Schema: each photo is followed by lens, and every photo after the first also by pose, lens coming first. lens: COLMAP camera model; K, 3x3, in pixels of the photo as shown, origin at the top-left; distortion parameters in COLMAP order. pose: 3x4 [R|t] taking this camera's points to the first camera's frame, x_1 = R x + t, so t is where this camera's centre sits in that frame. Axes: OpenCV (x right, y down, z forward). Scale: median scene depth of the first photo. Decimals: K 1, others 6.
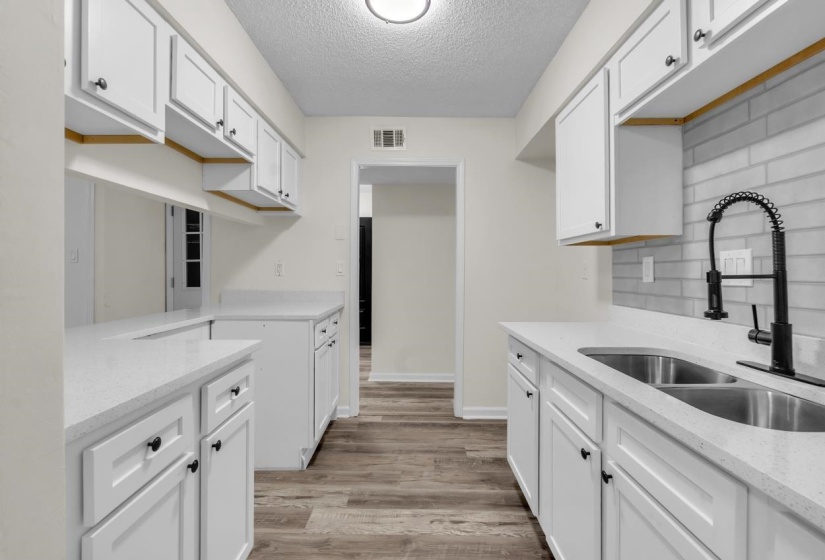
lens RADIAL K [[359.7, 0, 411.3], [0, 359.7, 273.1], [0, 0, 1]] dist [0.000126, 0.000013]
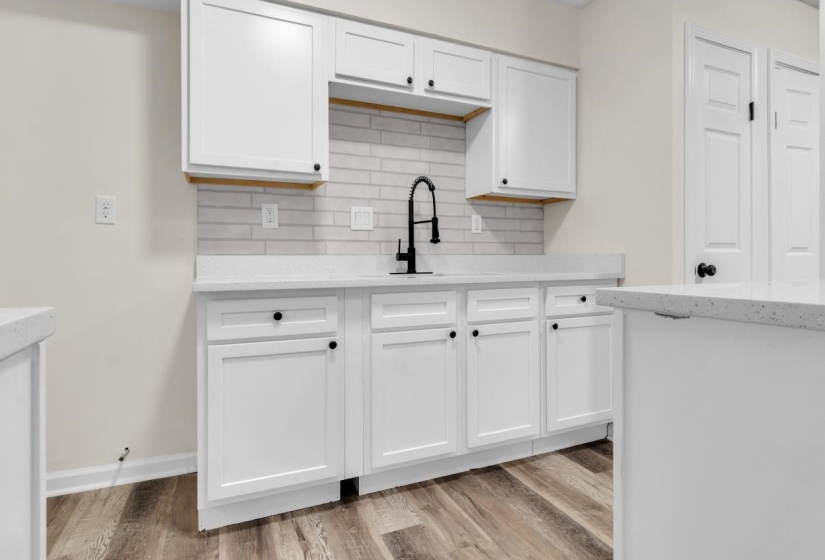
lens RADIAL K [[446.6, 0, 415.2], [0, 446.6, 260.9], [0, 0, 1]] dist [0.000693, -0.000066]
pose [[-0.406706, 0.003260, 0.913553, -0.747089], [0.008003, 0.999968, -0.000006, 0.134836], [-0.913524, 0.007309, -0.406719, 1.252280]]
